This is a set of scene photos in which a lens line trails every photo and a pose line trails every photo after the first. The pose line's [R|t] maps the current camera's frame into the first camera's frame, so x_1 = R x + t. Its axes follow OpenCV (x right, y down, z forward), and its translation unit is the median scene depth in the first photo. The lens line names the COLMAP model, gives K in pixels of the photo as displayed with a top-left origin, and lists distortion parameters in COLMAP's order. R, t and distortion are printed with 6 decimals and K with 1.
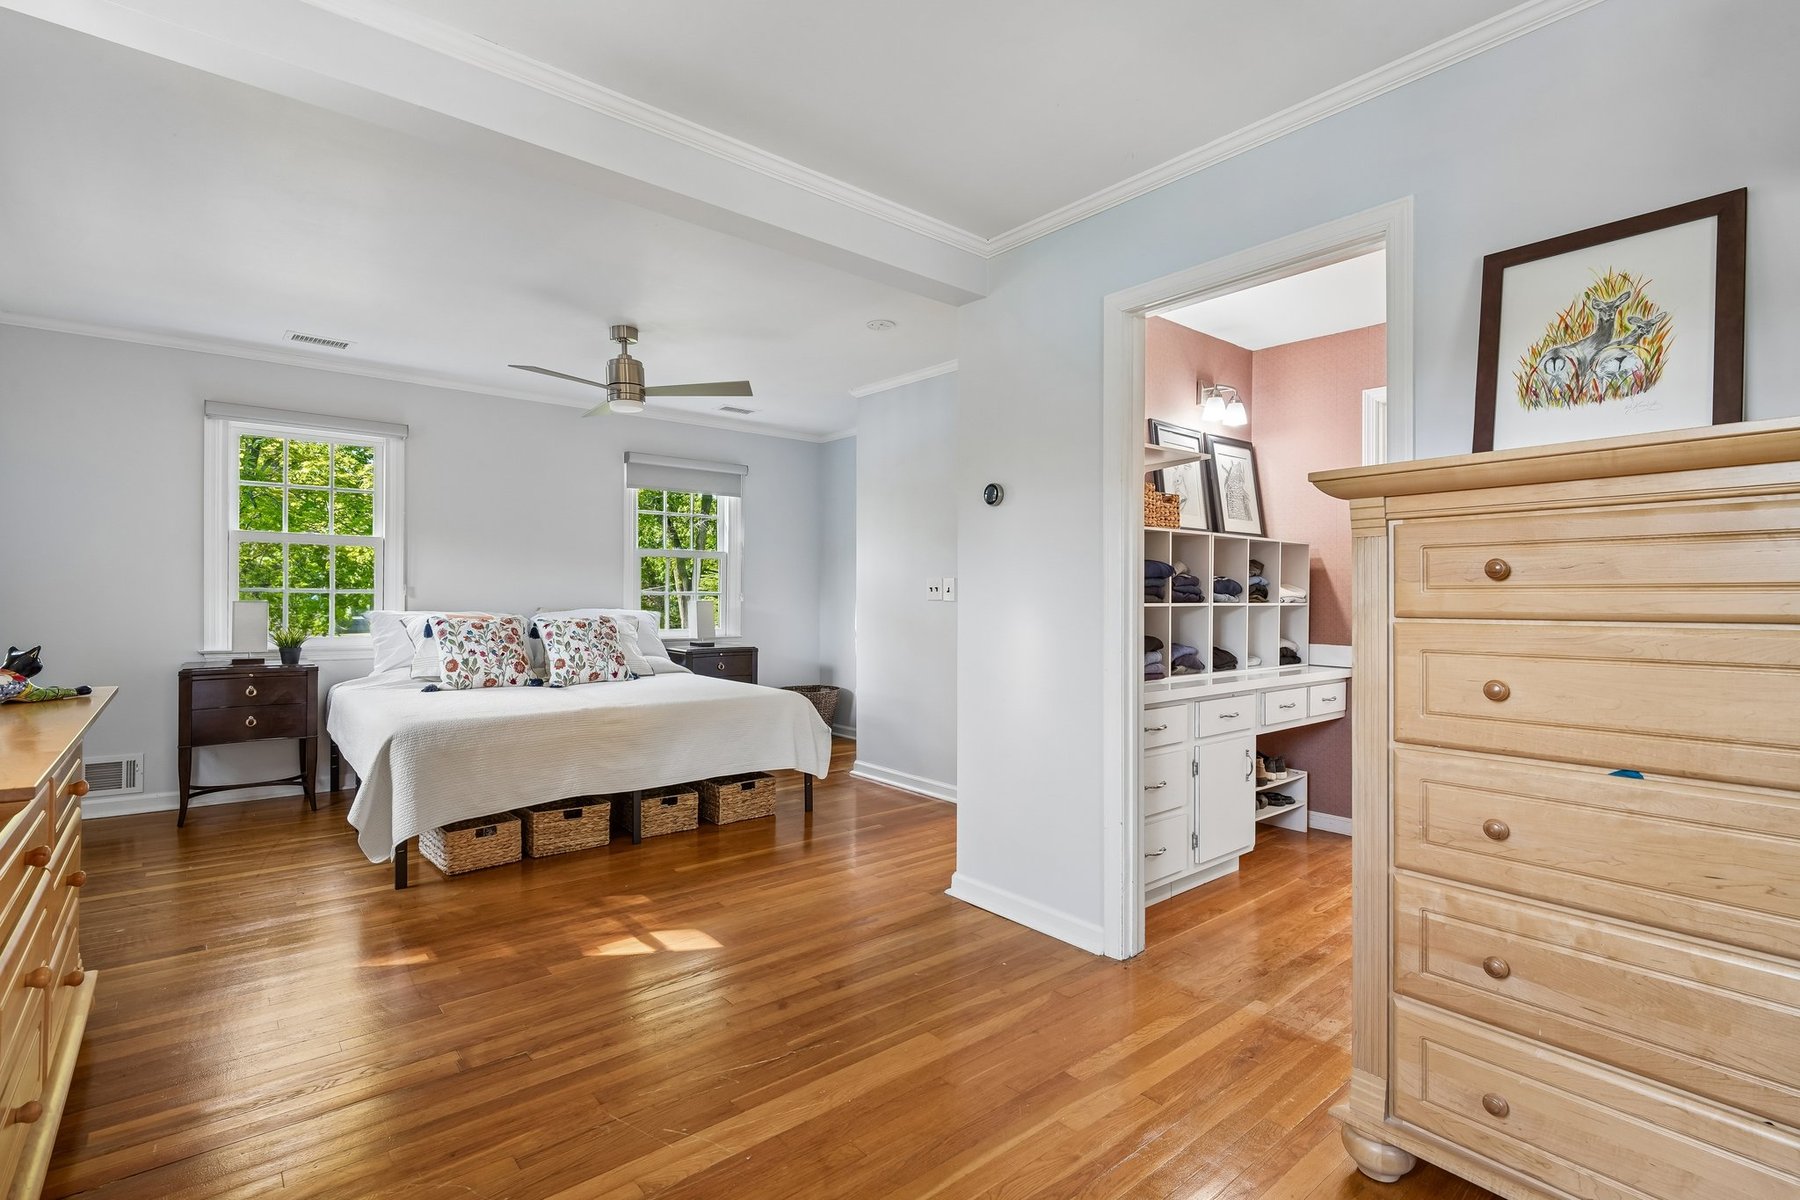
lens RADIAL K [[833.4, 0, 905.1], [0, 833.4, 609.5], [0, 0, 1]] dist [-0.000849, -0.000202]
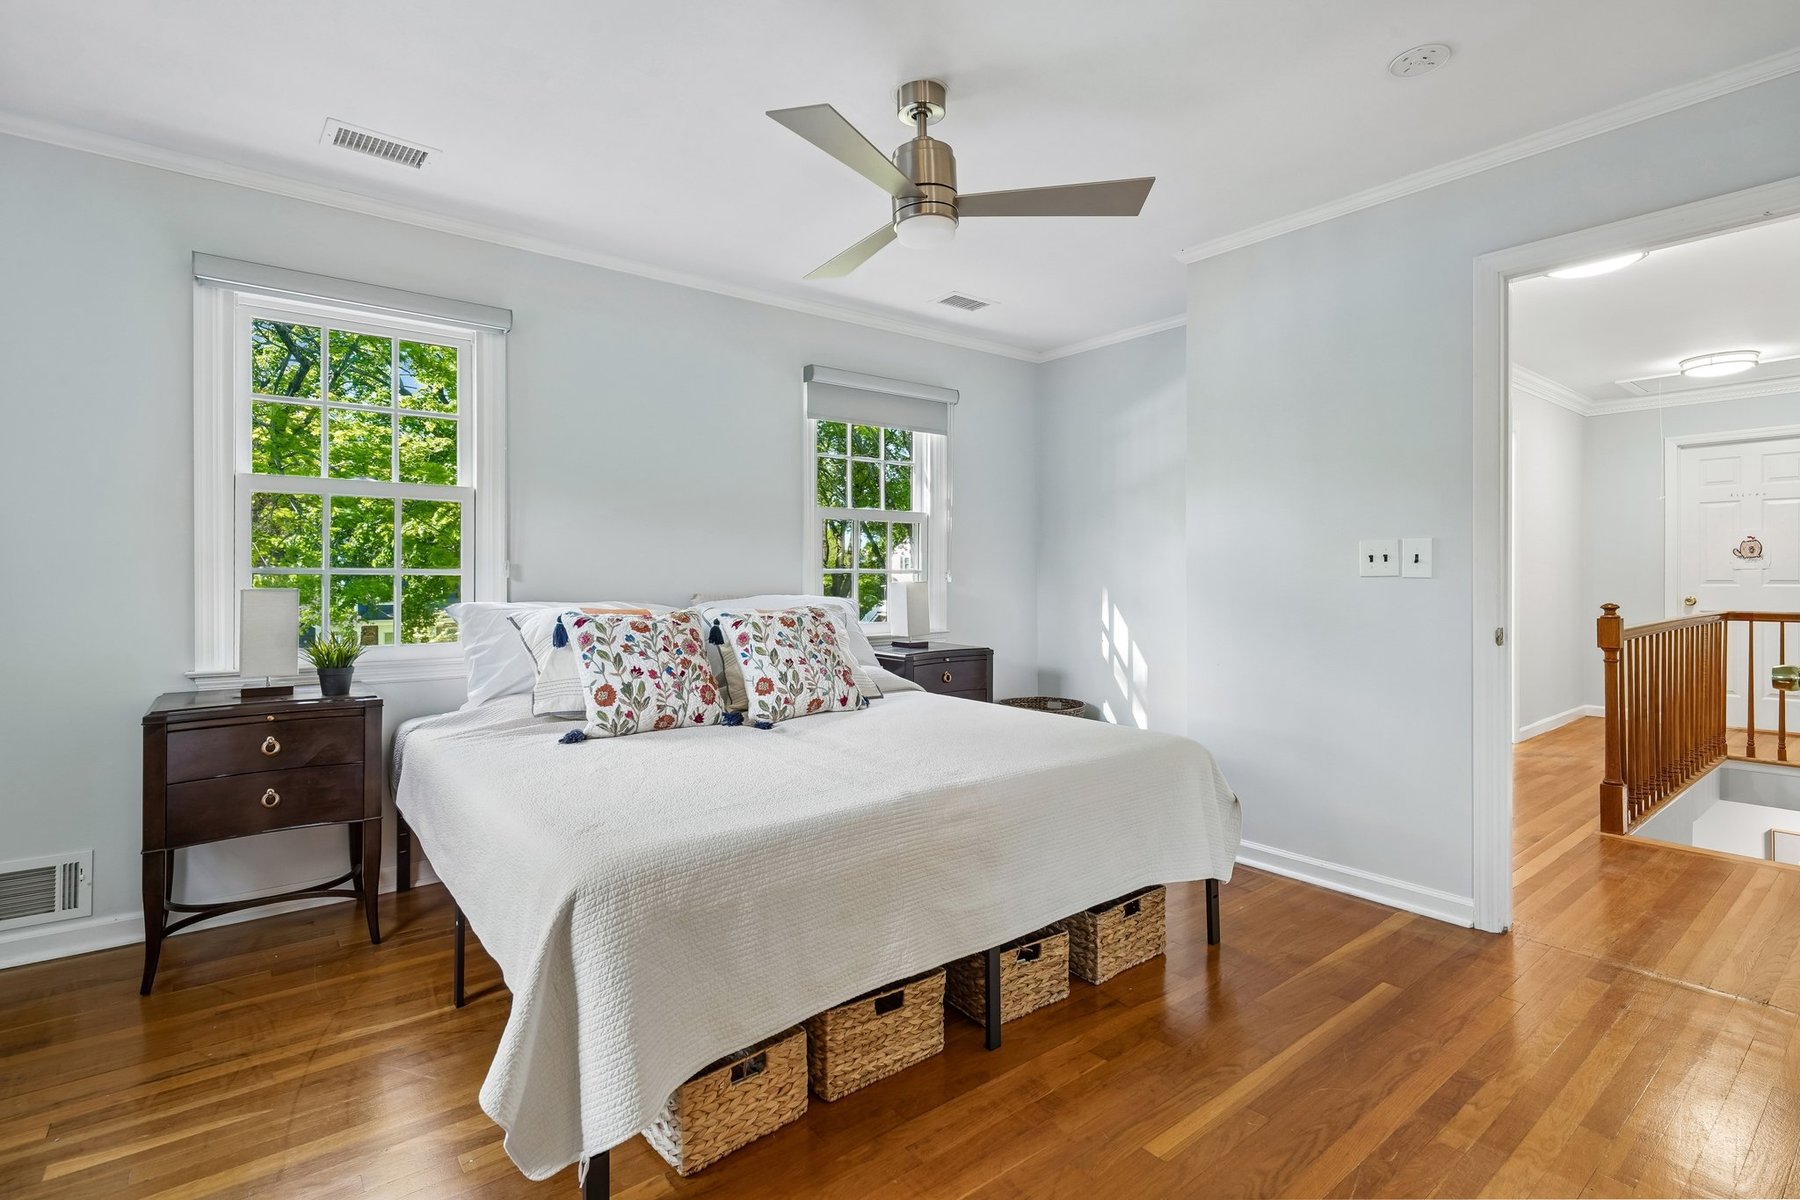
lens RADIAL K [[837.1, 0, 894.2], [0, 837.1, 589.0], [0, 0, 1]] dist [0.003222, 0.000404]
pose [[0.999352, -0.009859, -0.034616, -0.312524], [0.009787, 0.999950, -0.002244, -0.004240], [0.034637, 0.001903, 0.999398, 0.408175]]
